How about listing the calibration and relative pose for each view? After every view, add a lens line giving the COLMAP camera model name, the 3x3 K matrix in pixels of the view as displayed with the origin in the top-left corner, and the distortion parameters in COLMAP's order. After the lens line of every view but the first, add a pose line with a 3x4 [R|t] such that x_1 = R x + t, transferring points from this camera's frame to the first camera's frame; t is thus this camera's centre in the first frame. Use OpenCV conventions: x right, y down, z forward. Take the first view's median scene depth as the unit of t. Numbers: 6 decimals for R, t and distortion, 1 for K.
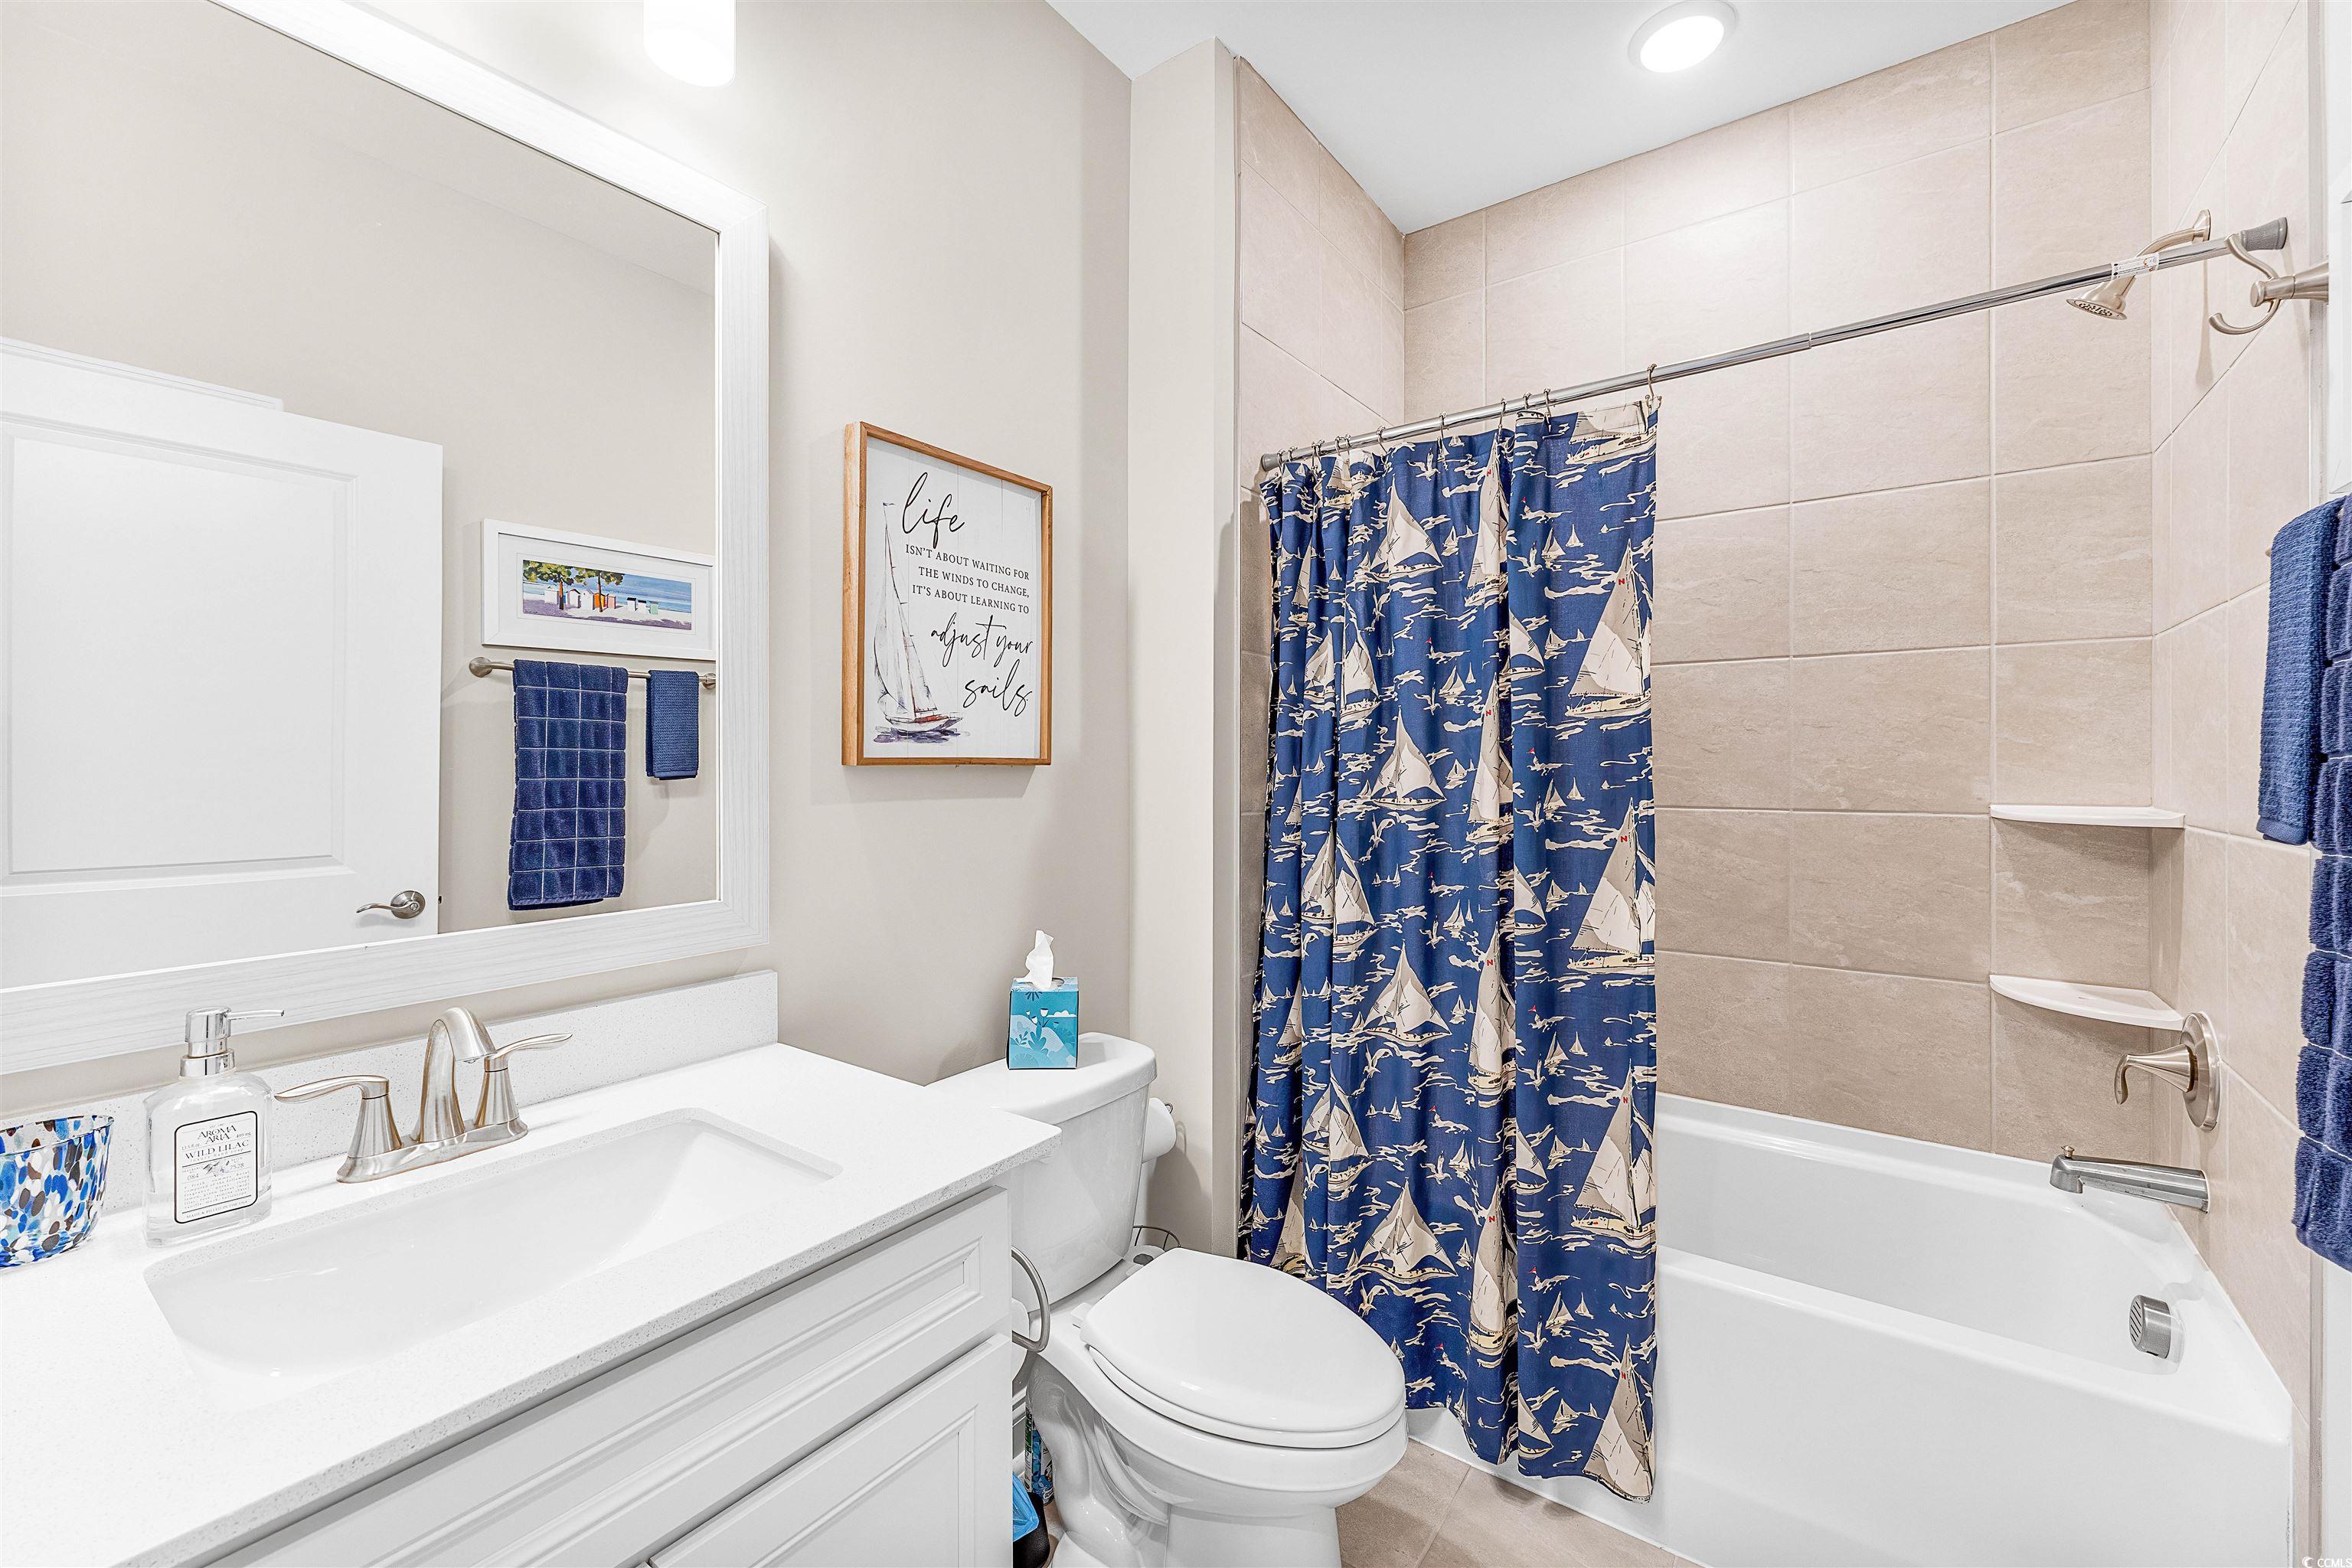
lens RADIAL K [[935.9, 0, 1195.6], [0, 935.9, 764.6], [0, 0, 1]] dist [0.001099, -0.000384]
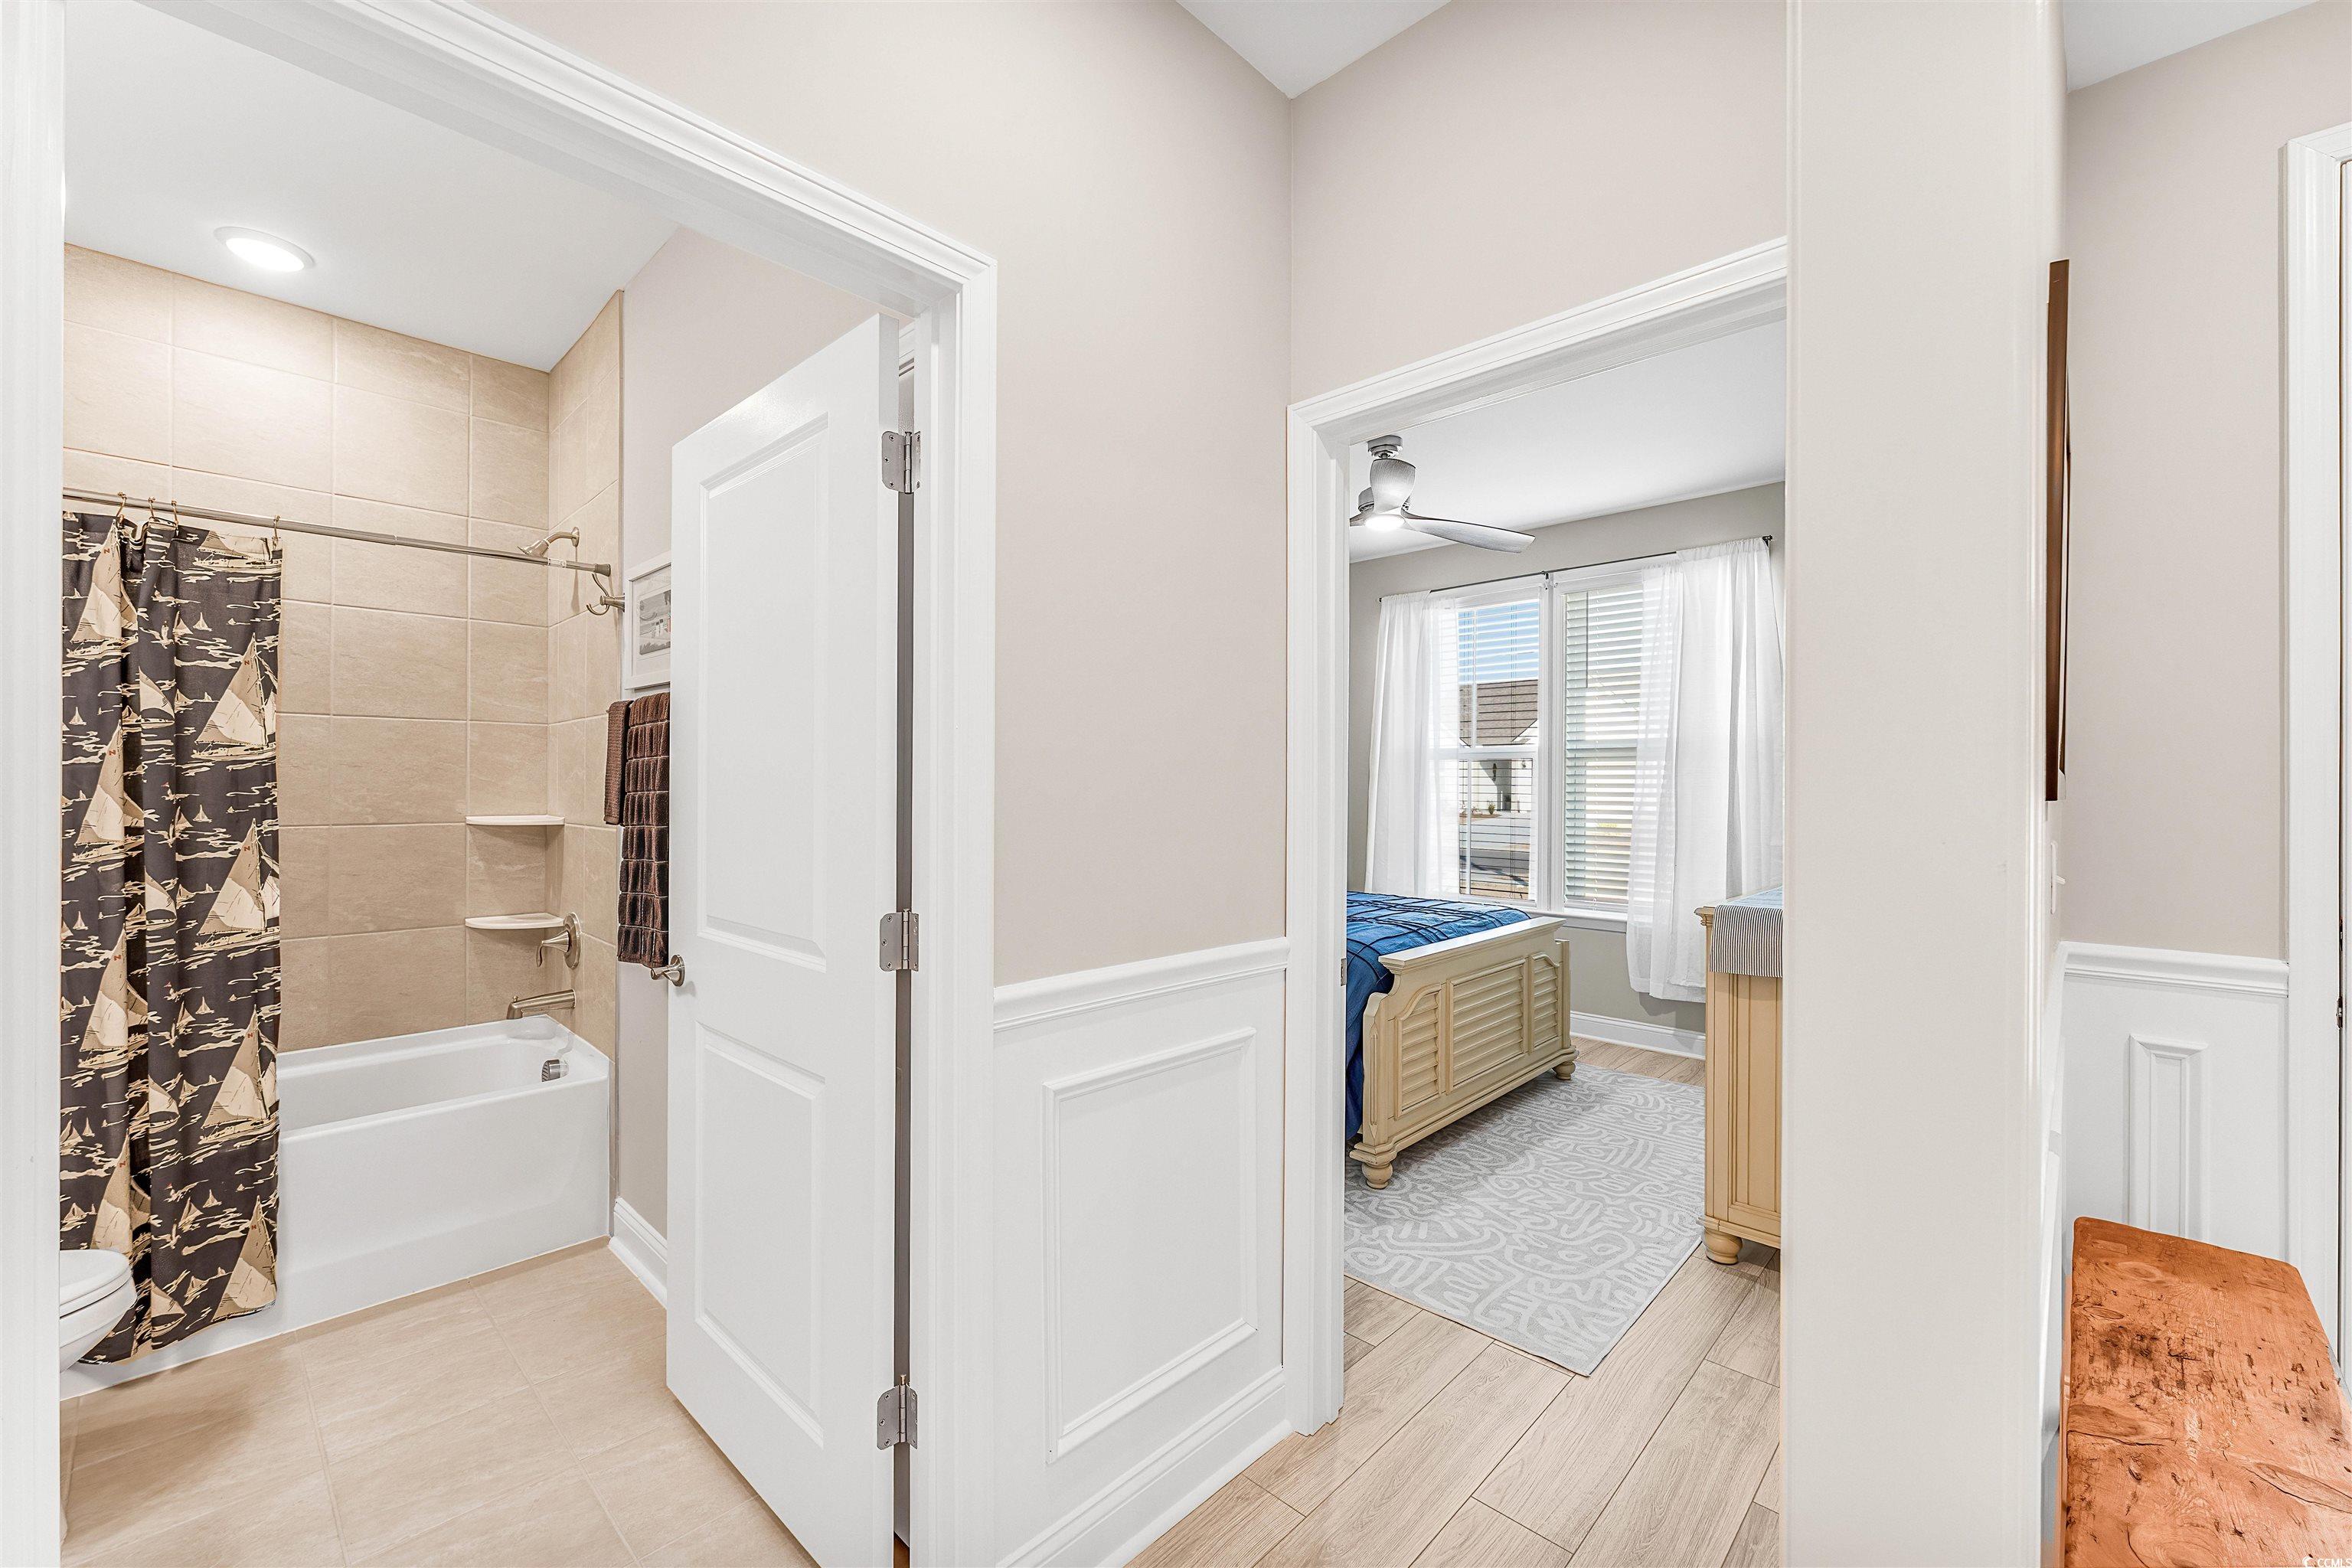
lens RADIAL K [[935.9, 0, 1173.9], [0, 935.9, 785.4], [0, 0, 1]] dist [0.001099, -0.000384]
pose [[0.134673, 0.002477, 0.990887, -0.725643], [-0.004552, 0.999988, -0.001881, -0.017406], [-0.990880, -0.004257, 0.134682, -0.539996]]
